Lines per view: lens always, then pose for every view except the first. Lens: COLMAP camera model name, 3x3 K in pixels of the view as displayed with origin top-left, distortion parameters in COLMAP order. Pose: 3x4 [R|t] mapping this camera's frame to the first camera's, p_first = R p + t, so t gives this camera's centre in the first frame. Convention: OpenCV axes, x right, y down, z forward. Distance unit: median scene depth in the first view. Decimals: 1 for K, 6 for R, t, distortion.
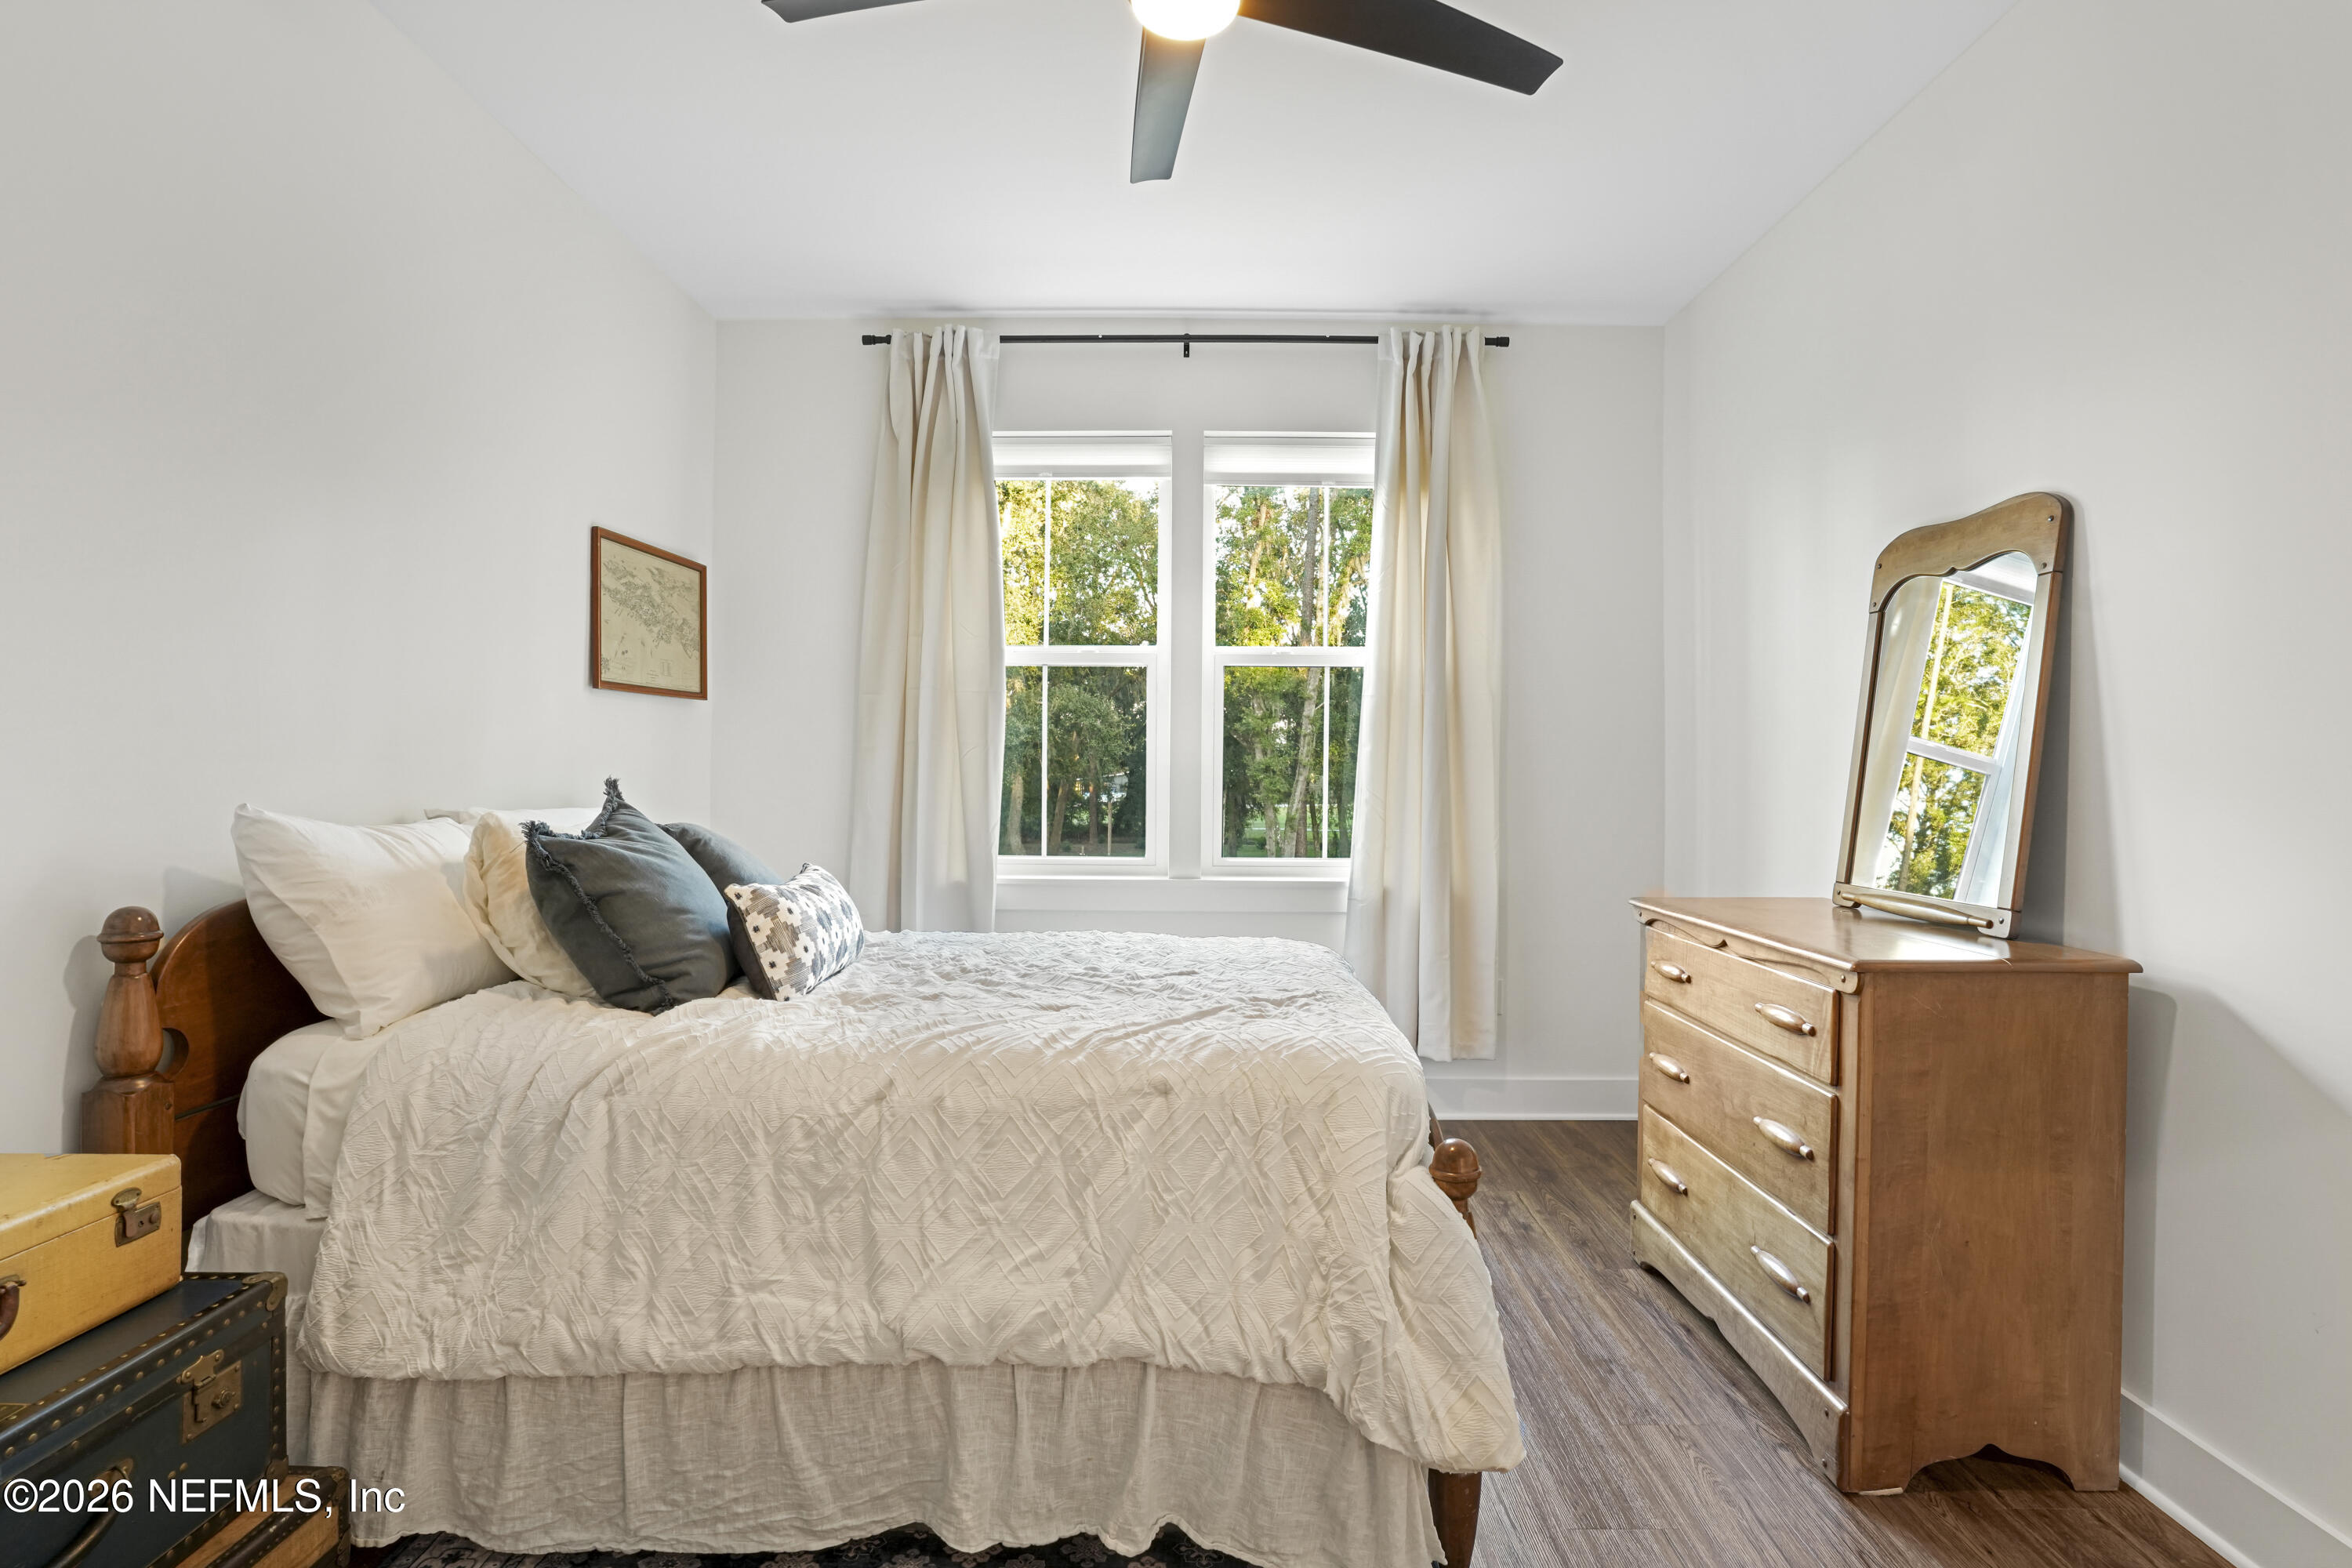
lens RADIAL K [[1191.1, 0, 1185.5], [0, 1191.1, 757.6], [0, 0, 1]] dist [-0.075704, 0.037237]
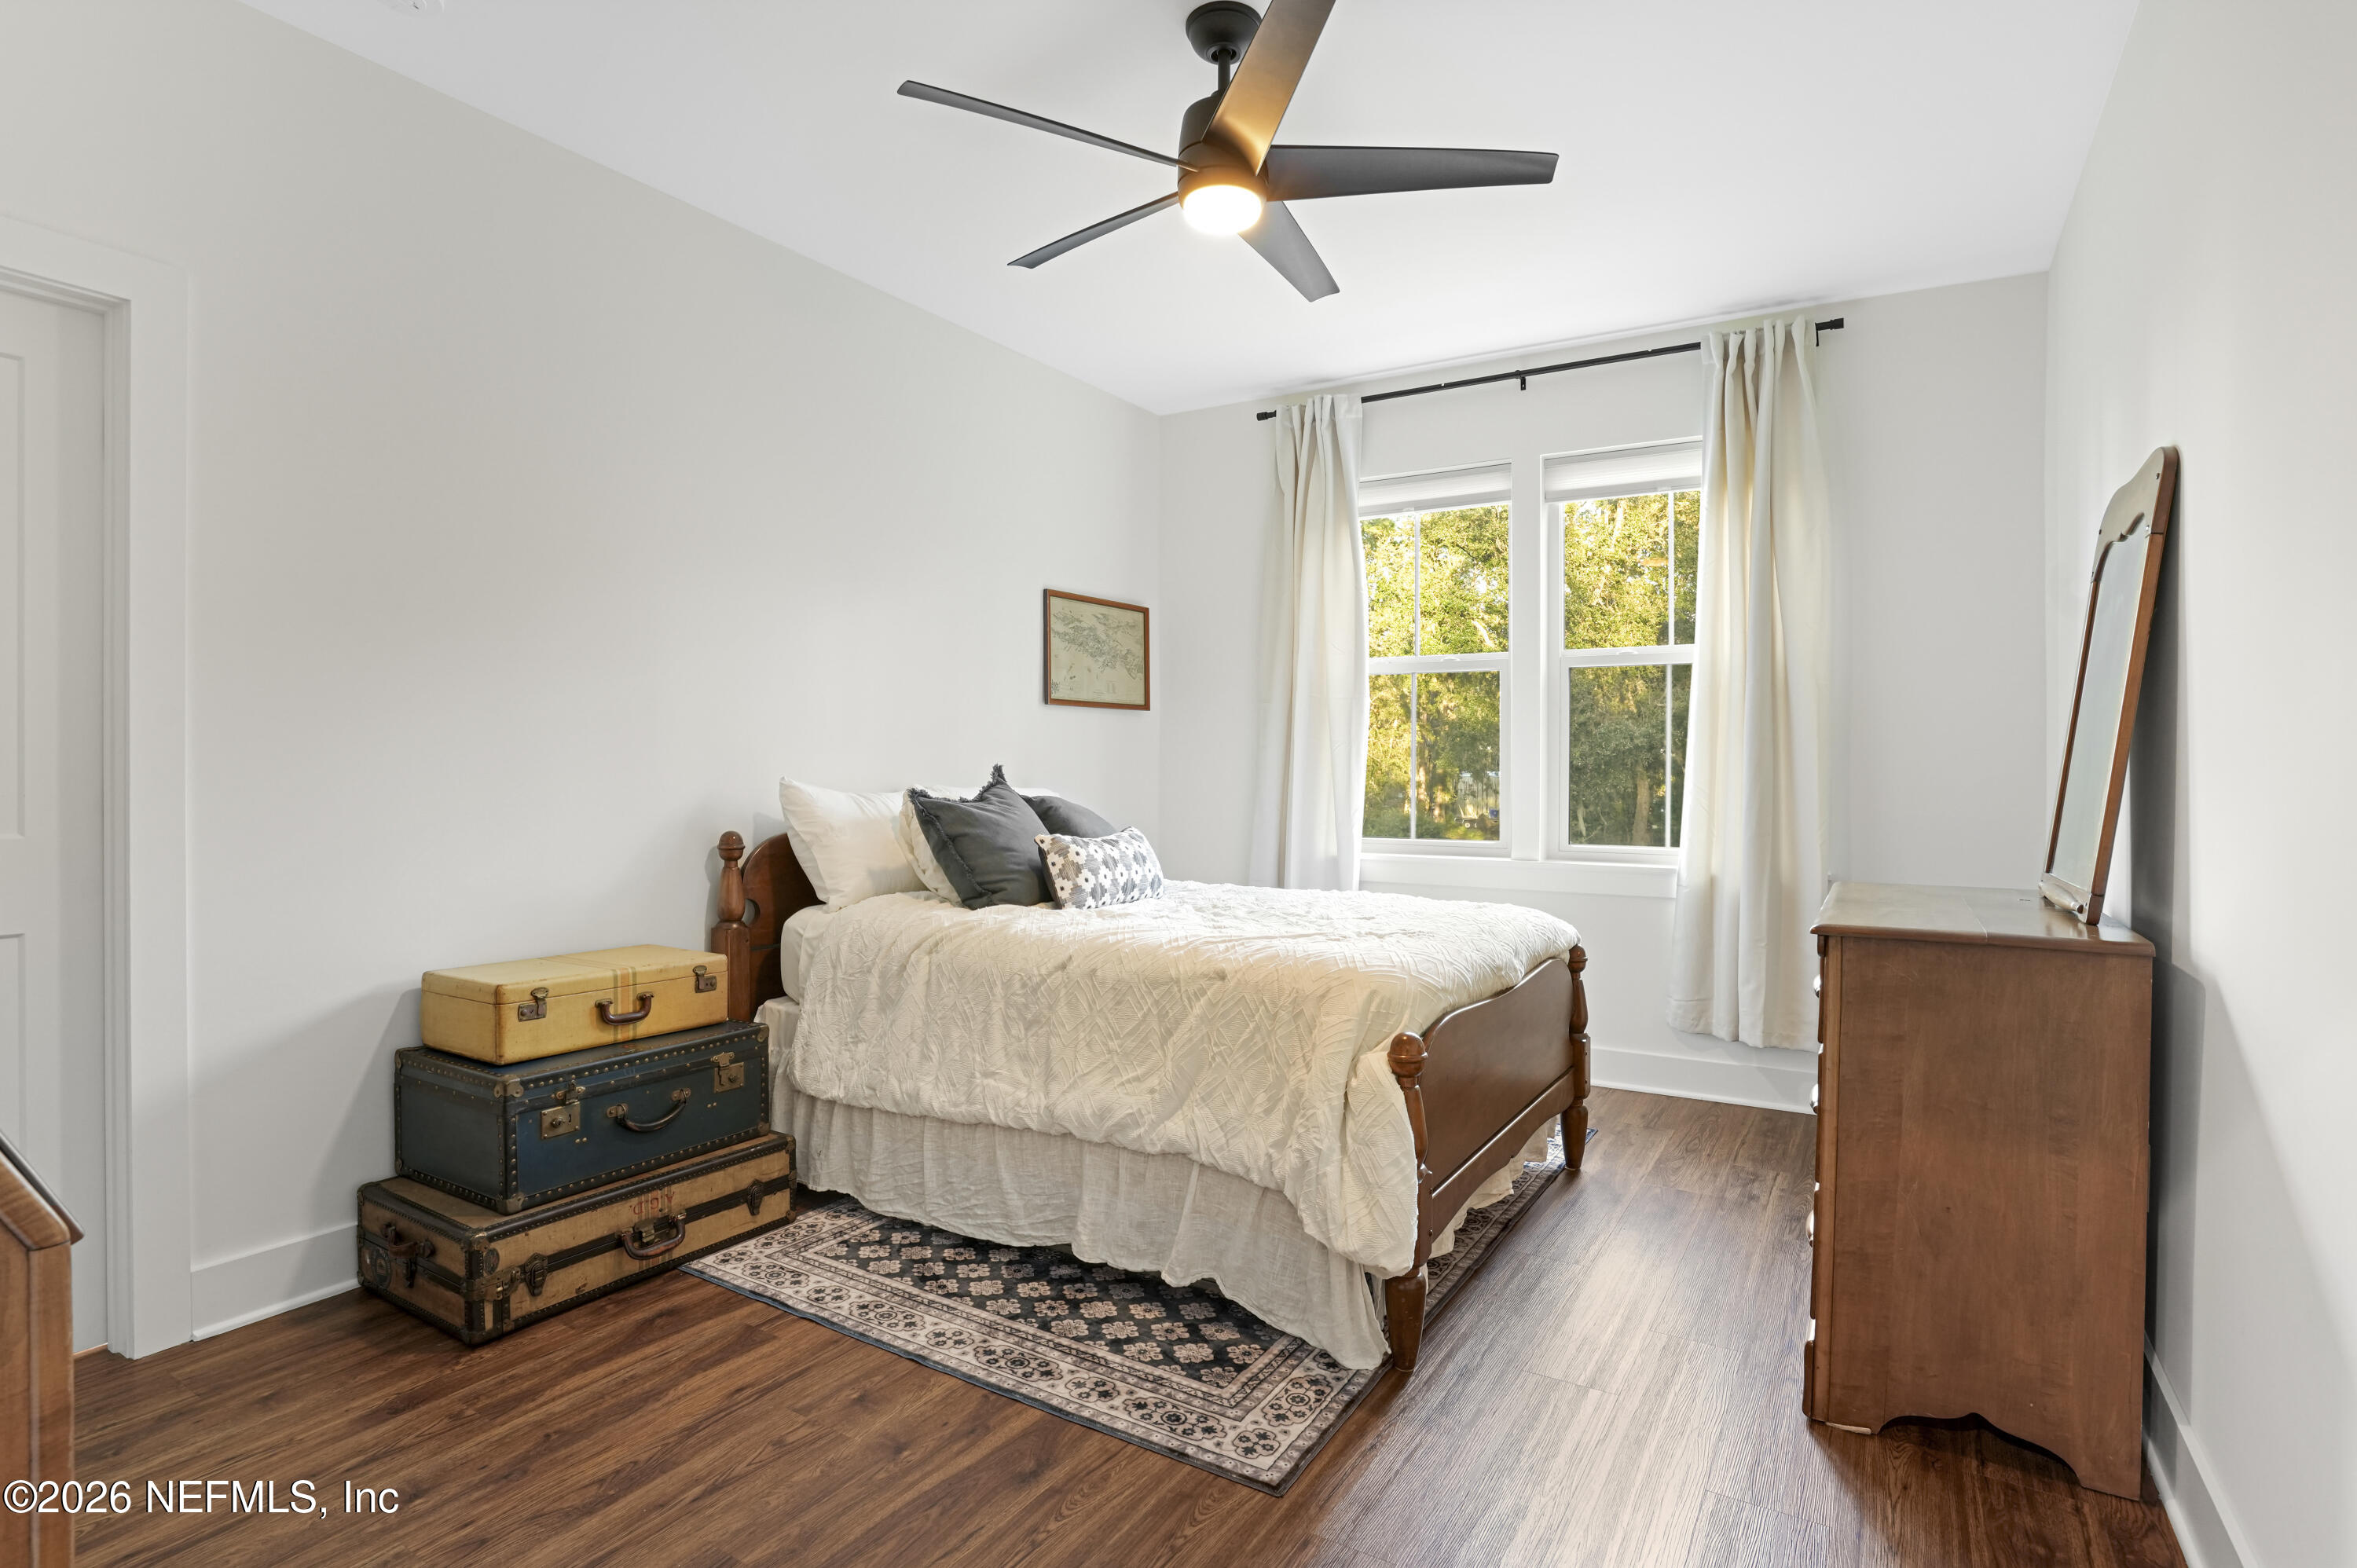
lens RADIAL K [[1190.1, 0, 1177.9], [0, 1190.1, 760.6], [0, 0, 1]] dist [-0.083887, 0.040076]
pose [[0.853304, -0.005702, -0.521383, 0.679643], [0.004197, 0.999983, -0.004068, 0.026480], [0.521397, 0.001283, 0.853313, -0.245491]]
